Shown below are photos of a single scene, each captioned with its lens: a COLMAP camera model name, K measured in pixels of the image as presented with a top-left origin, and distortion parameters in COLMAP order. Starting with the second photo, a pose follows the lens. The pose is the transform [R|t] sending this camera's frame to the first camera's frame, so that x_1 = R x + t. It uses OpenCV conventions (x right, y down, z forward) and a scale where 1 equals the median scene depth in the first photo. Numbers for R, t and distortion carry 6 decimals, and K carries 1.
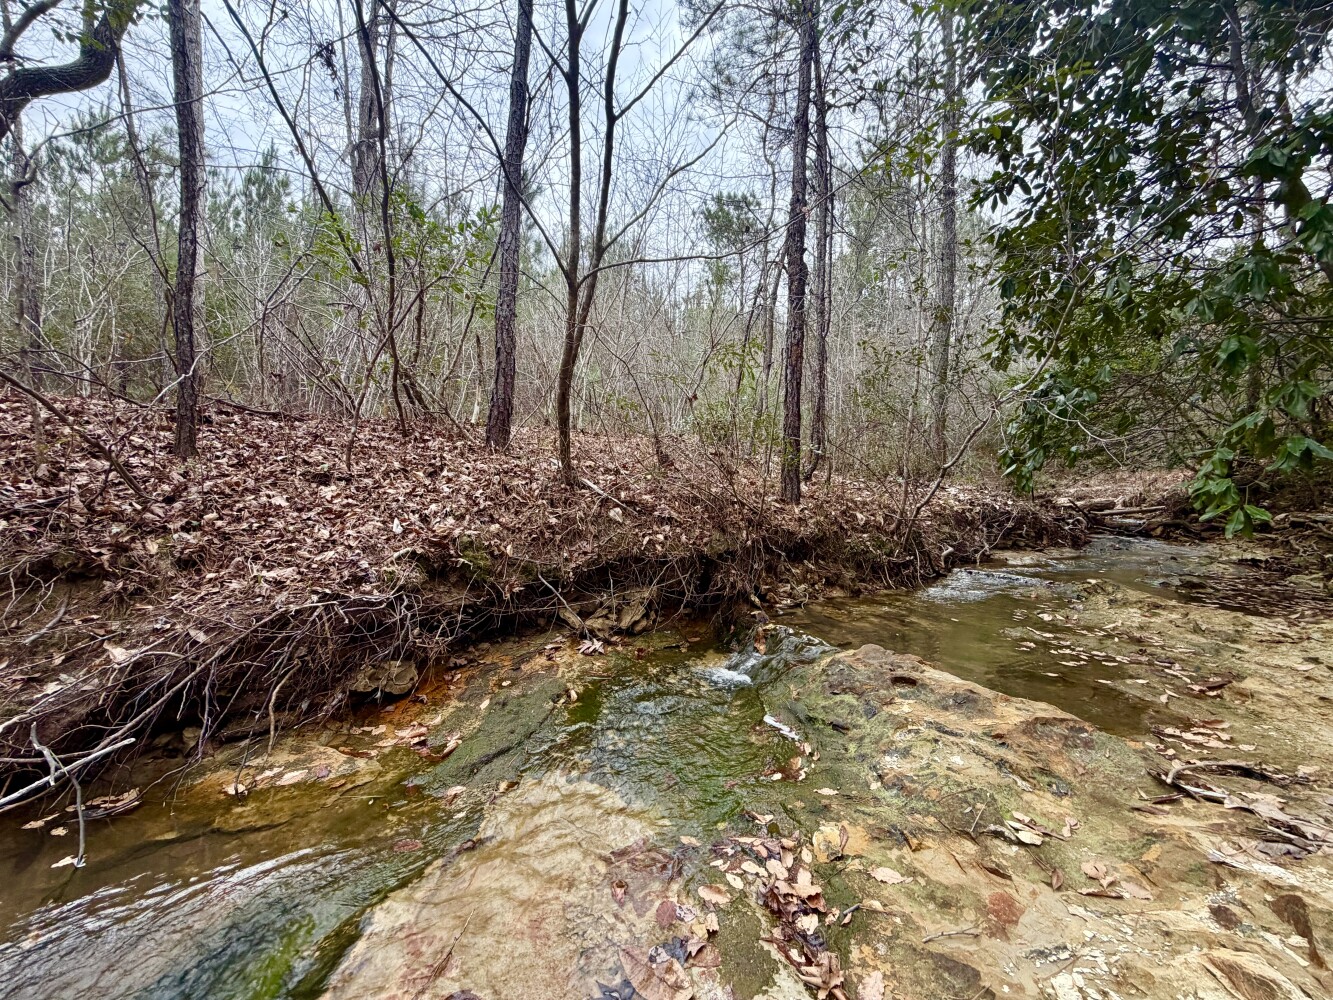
lens RADIAL K [[567.9, 0, 668.0], [0, 567.9, 477.7], [0, 0, 1]] dist [0.000627, 0.000309]
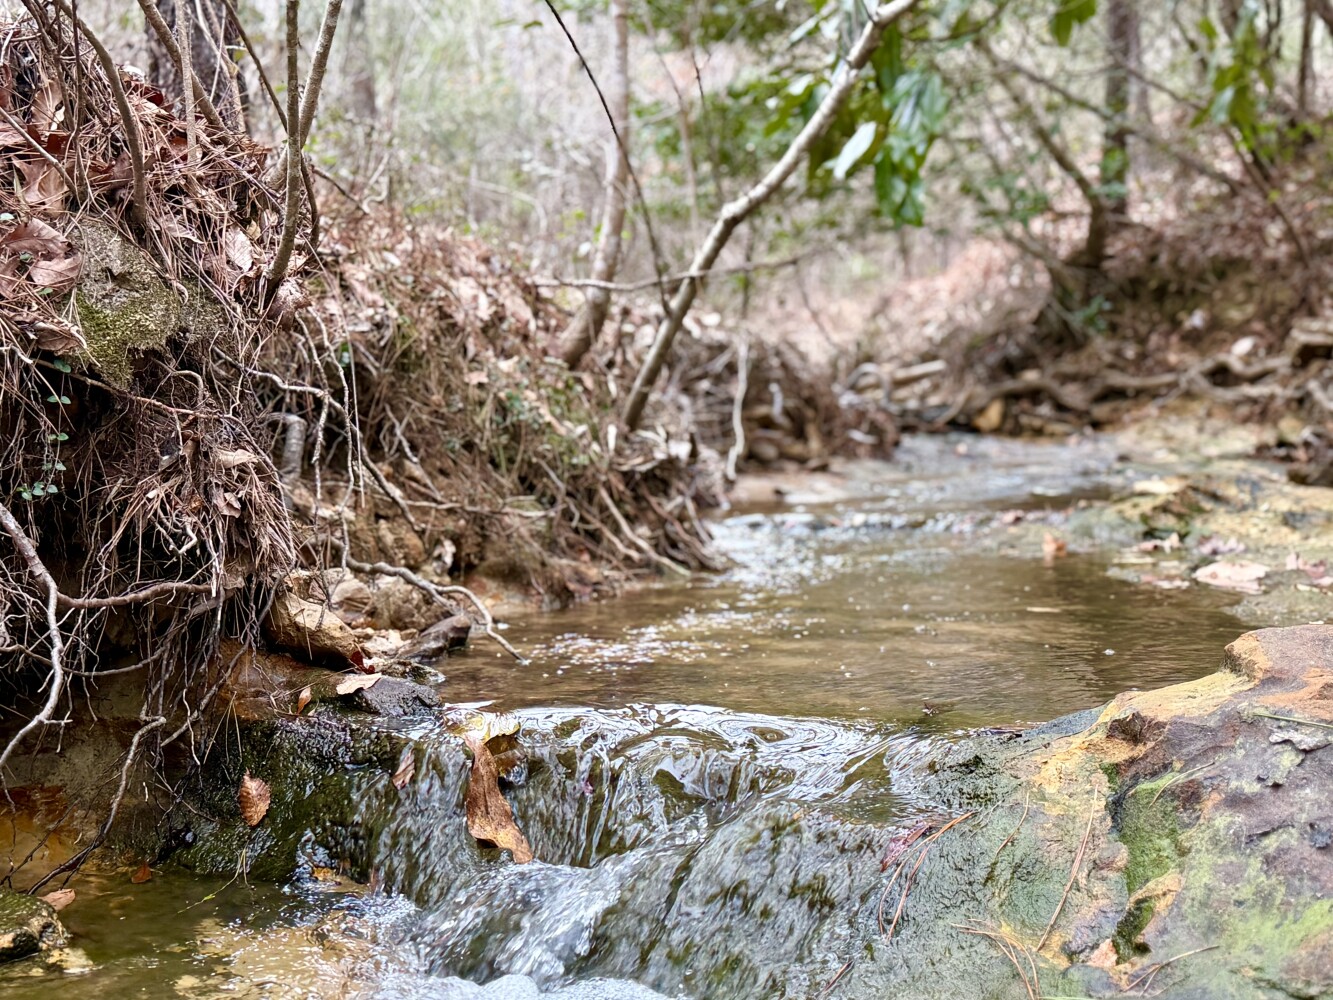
lens RADIAL K [[2043.8, 0, 688.9], [0, 2043.8, 475.1], [0, 0, 1]] dist [0.256099, -0.575023]
pose [[0.717468, -0.058850, 0.694101, -0.216407], [0.056001, 0.998073, 0.026736, 0.163148], [-0.694336, 0.019688, 0.719381, 0.467670]]
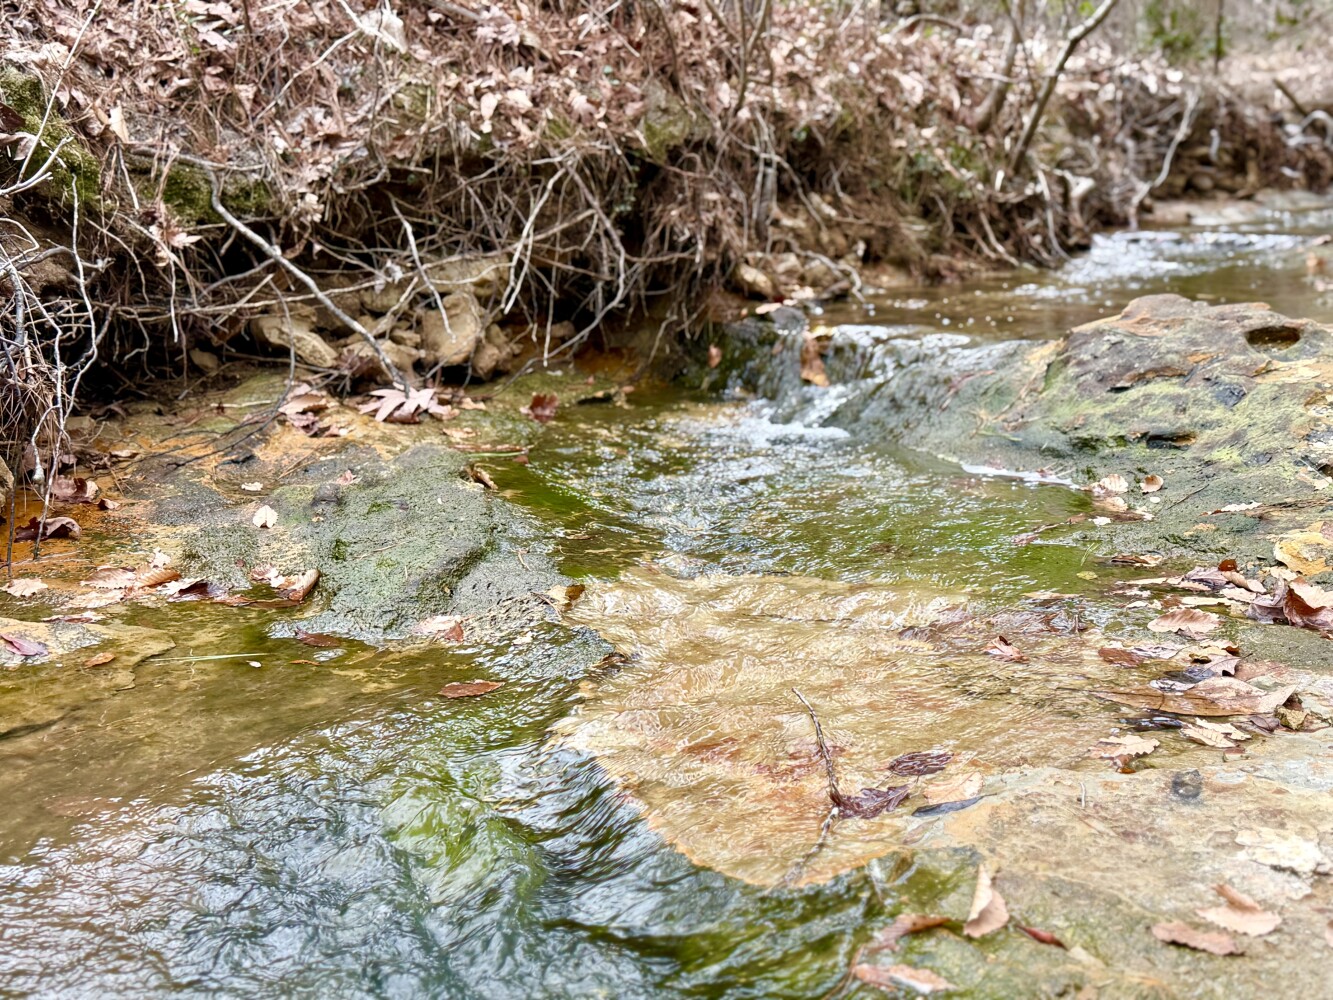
lens RADIAL K [[2043.8, 0, 688.9], [0, 2043.8, 475.1], [0, 0, 1]] dist [0.256099, -0.575023]
pose [[0.904634, -0.091766, 0.416193, -0.457092], [0.028301, 0.987323, 0.156178, 0.137283], [-0.425249, -0.129505, 0.895763, -0.179130]]
